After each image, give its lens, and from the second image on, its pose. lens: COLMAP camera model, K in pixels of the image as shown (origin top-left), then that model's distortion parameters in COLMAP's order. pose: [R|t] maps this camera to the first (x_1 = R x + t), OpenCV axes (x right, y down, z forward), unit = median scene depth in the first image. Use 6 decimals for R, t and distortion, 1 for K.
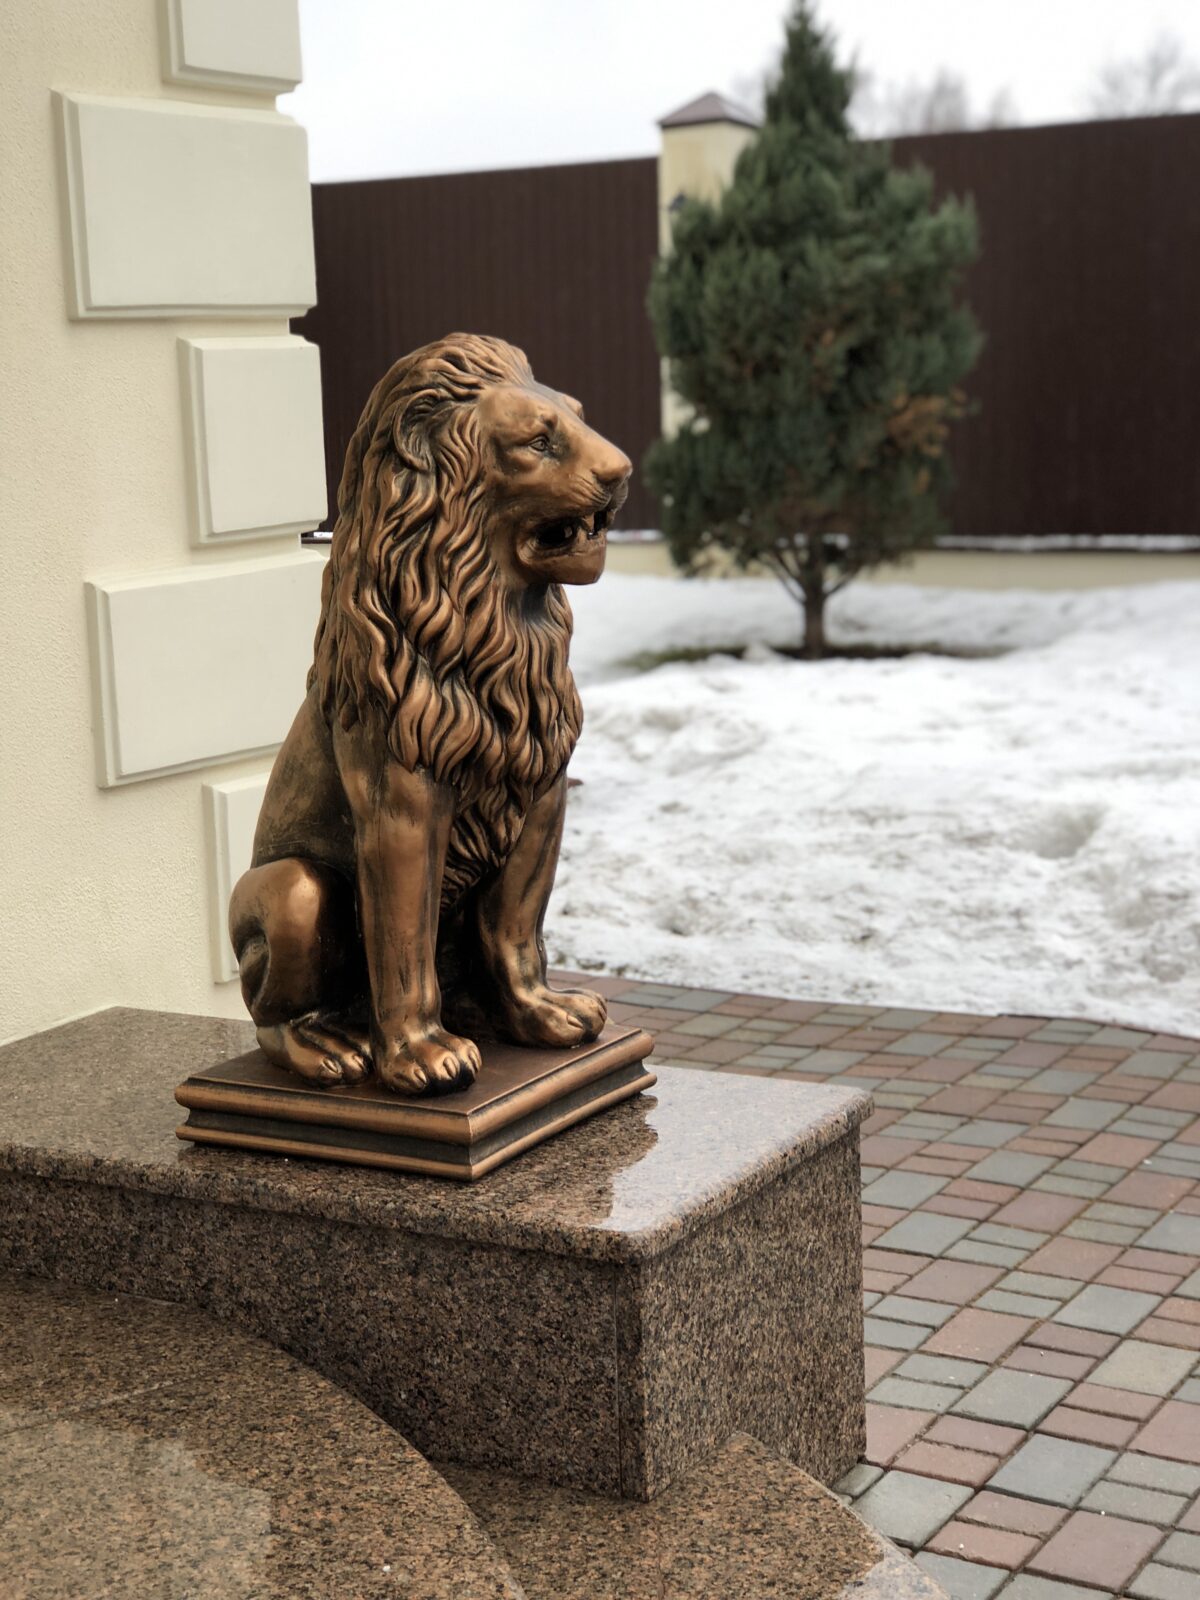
lens RADIAL K [[2600.8, 0, 617.5], [0, 2600.8, 787.9], [0, 0, 1]] dist [0.038781, 0.000000]
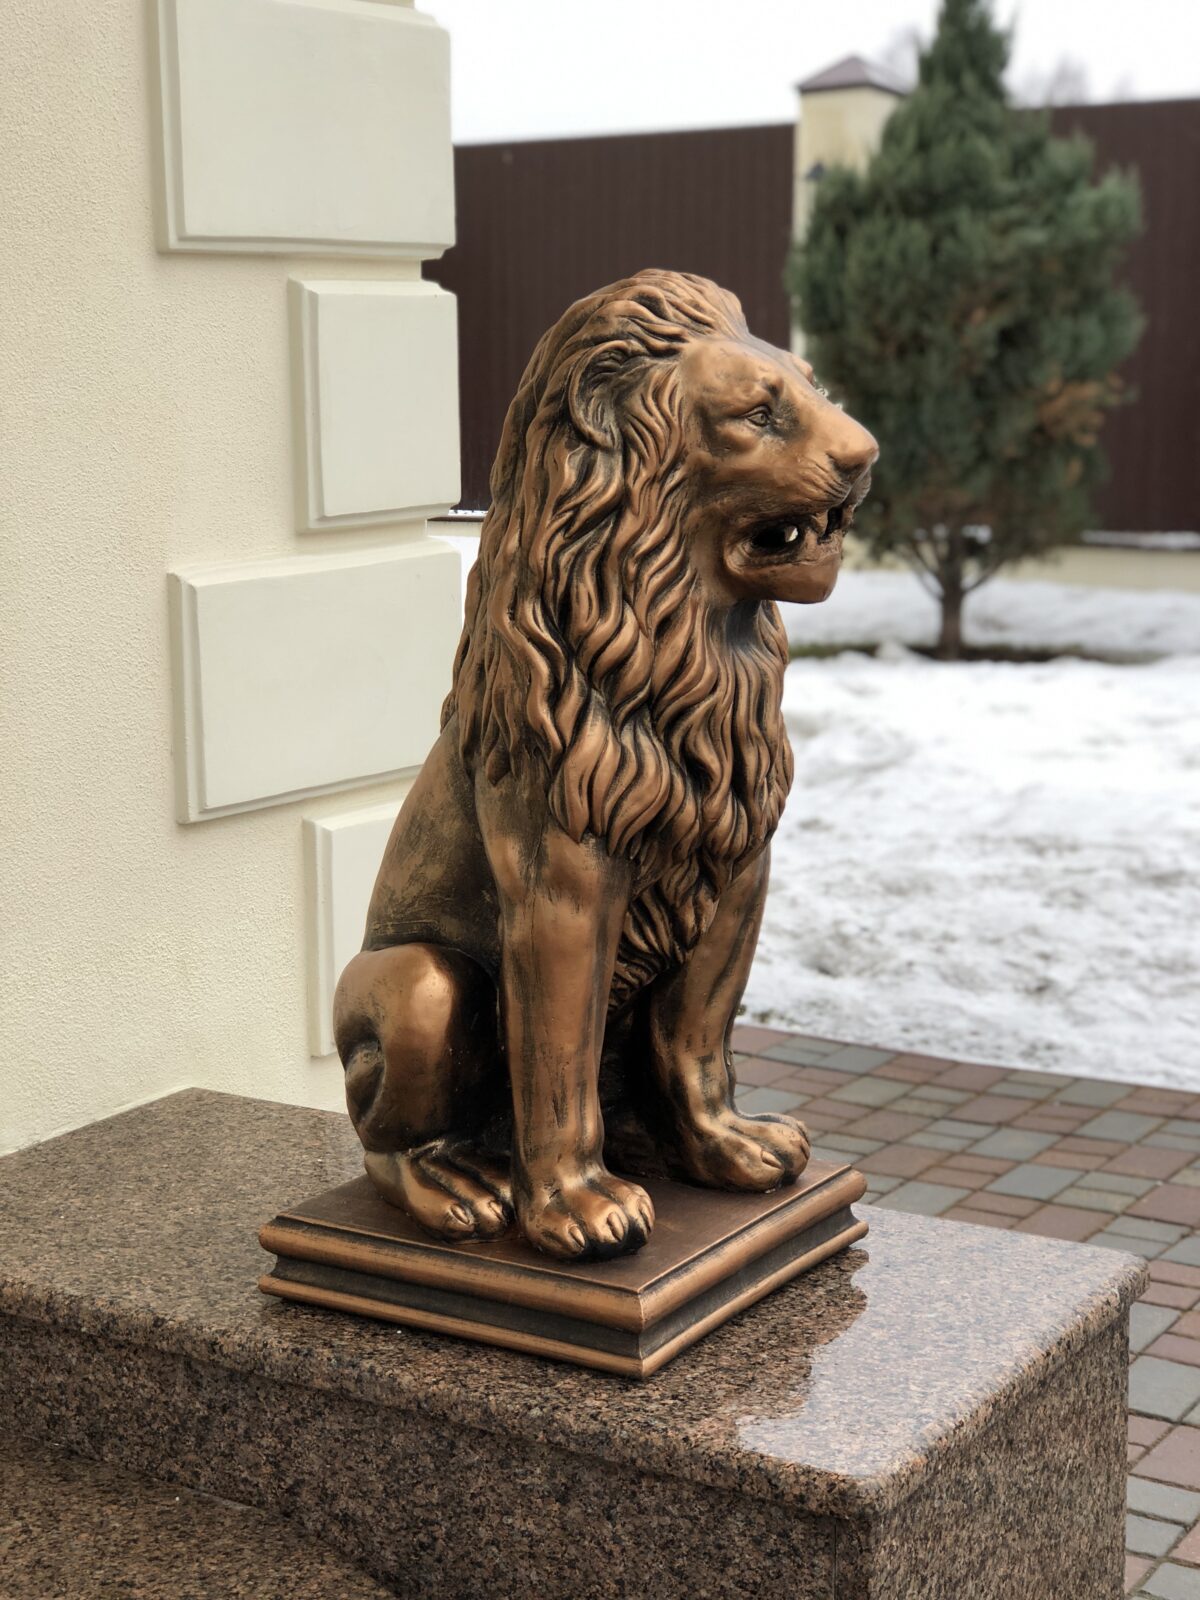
lens RADIAL K [[2600.8, 0, 629.7], [0, 2600.8, 809.2], [0, 0, 1]] dist [0.038781, 0.000000]
pose [[0.999057, 0.030294, -0.031116, -0.038589], [-0.029818, 0.999432, 0.015672, -0.026896], [0.031573, -0.014729, 0.999393, 0.225777]]
